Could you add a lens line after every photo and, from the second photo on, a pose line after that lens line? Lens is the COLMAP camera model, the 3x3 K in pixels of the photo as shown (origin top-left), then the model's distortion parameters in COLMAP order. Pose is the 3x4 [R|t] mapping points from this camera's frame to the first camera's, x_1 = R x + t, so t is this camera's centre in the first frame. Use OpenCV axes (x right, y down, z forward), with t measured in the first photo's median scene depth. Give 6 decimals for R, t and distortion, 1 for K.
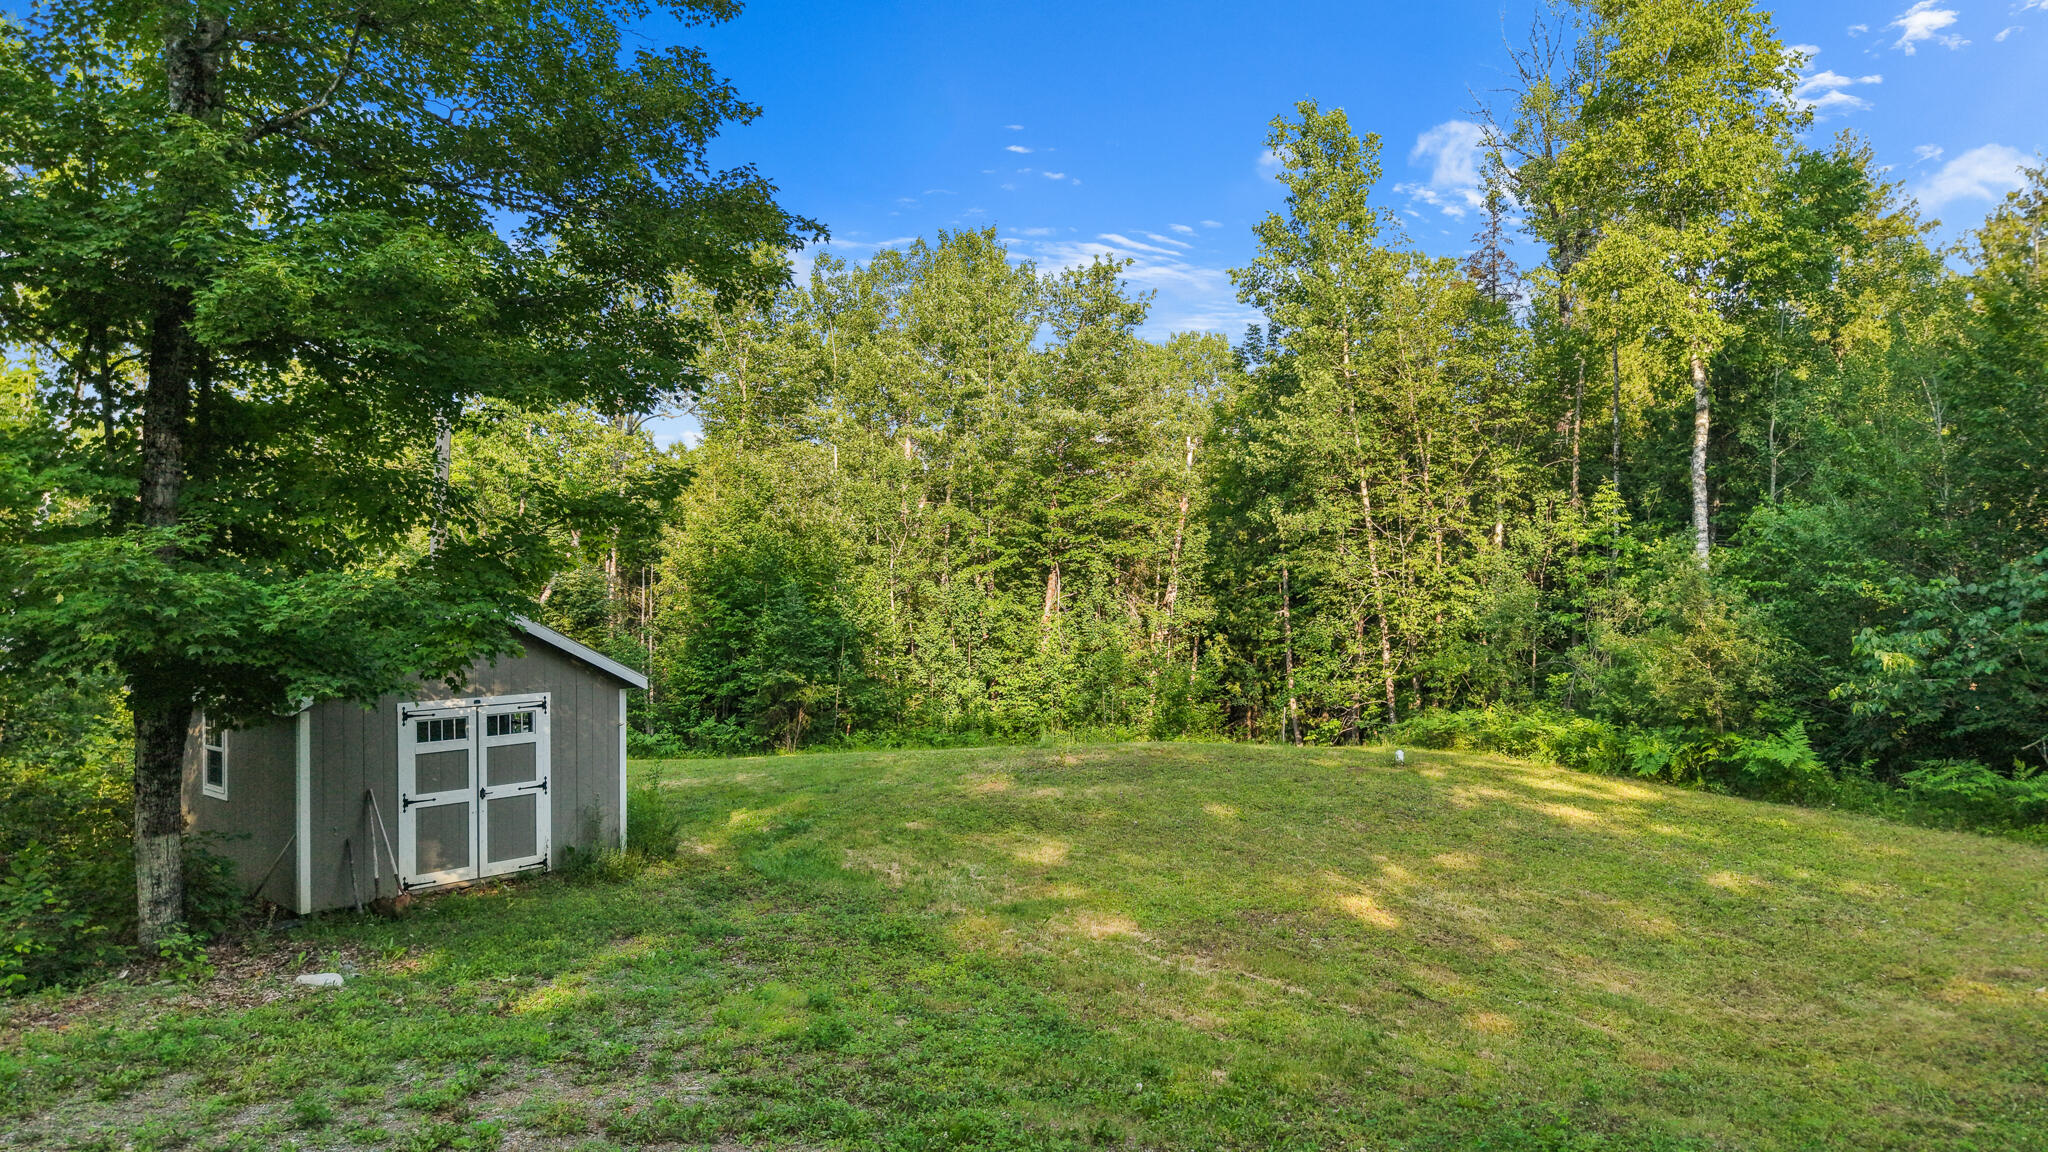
lens RADIAL K [[1405.5, 0, 1032.7], [0, 1405.5, 609.6], [0, 0, 1]] dist [0.006846, -0.000767]
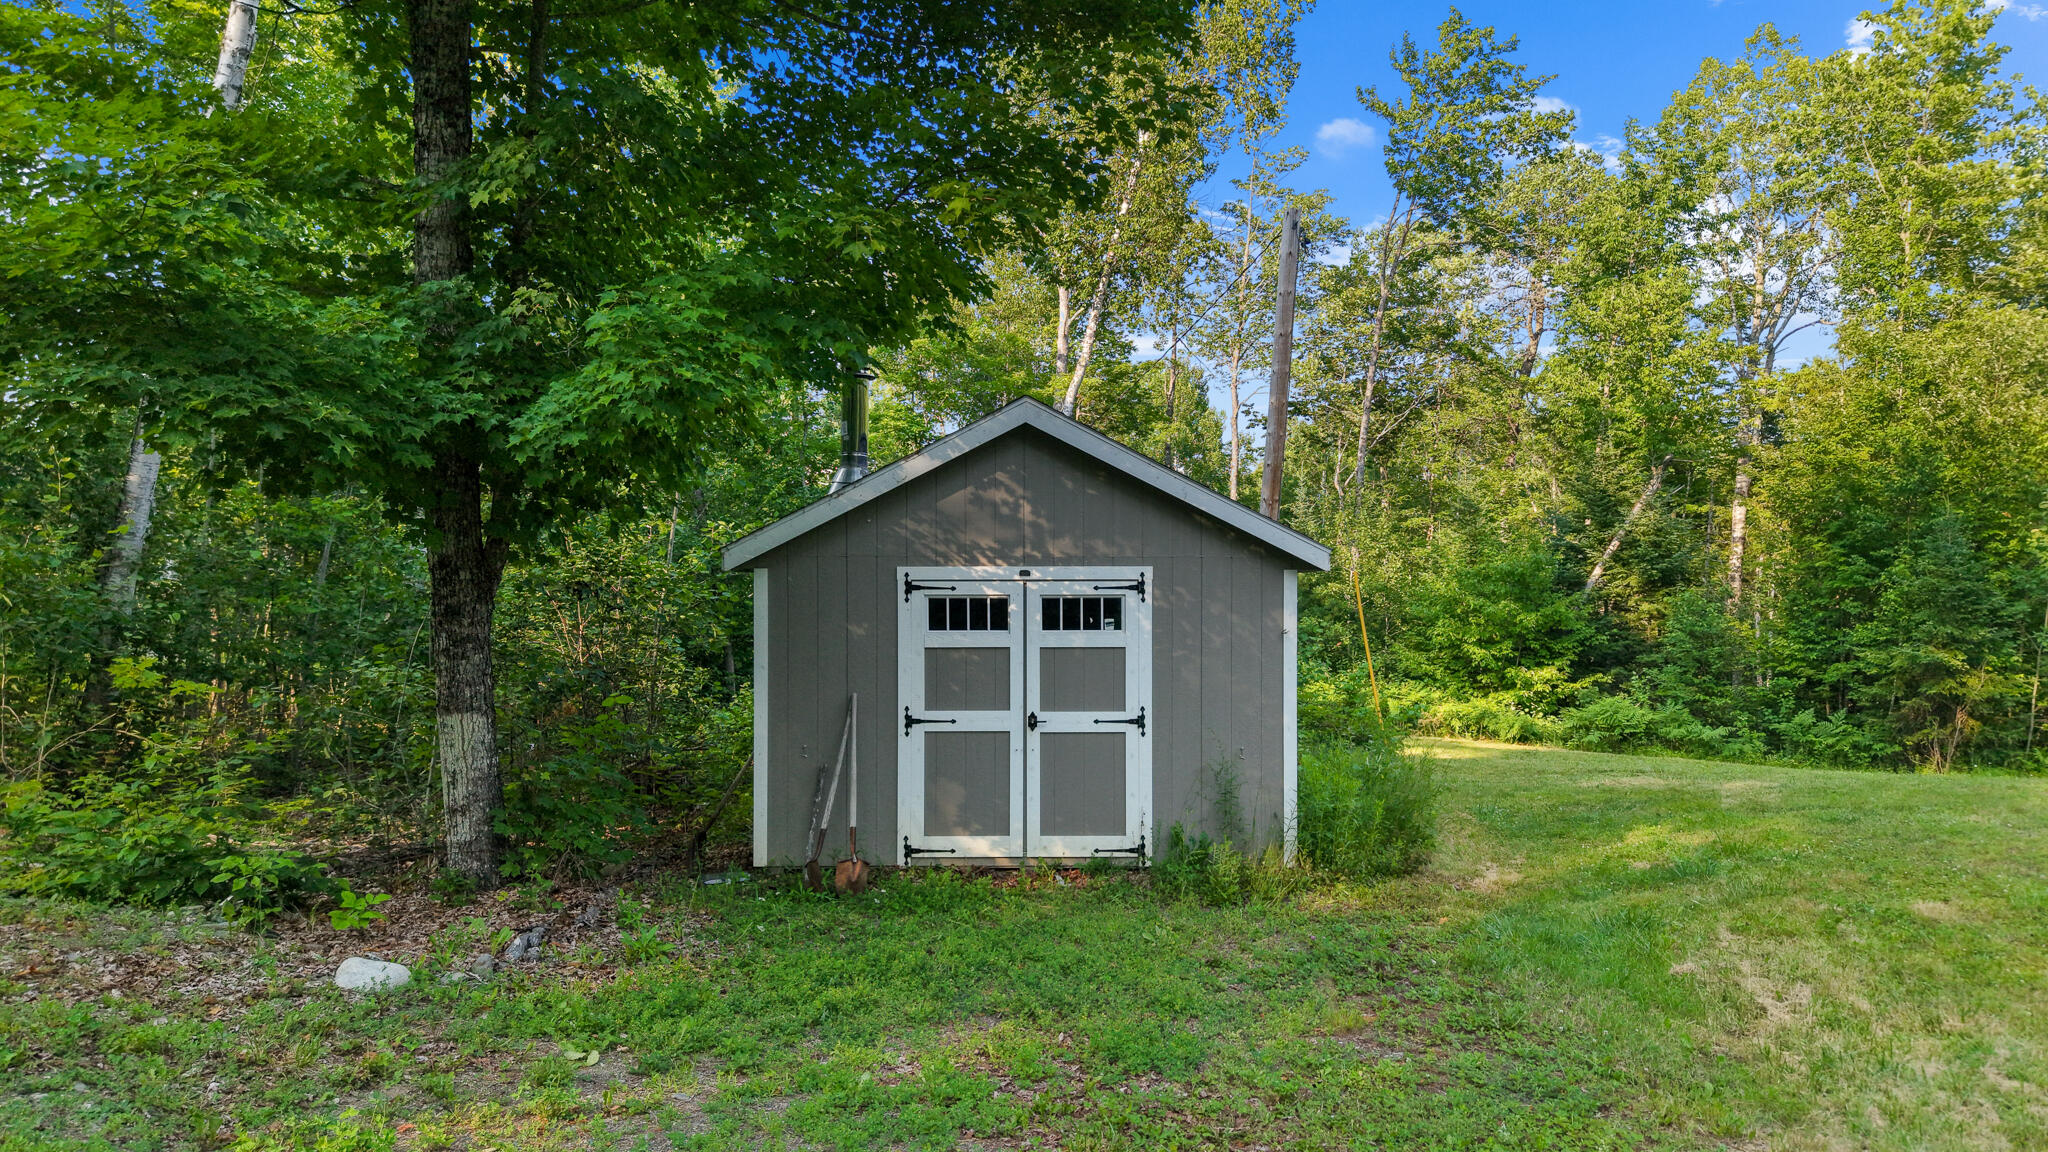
lens RADIAL K [[1405.5, 0, 1032.7], [0, 1405.5, 609.6], [0, 0, 1]] dist [0.006846, -0.000767]
pose [[0.669997, 0.017712, -0.742153, 0.067477], [-0.023447, 0.999721, 0.002692, 0.077292], [0.741994, 0.015598, 0.670226, 0.566931]]
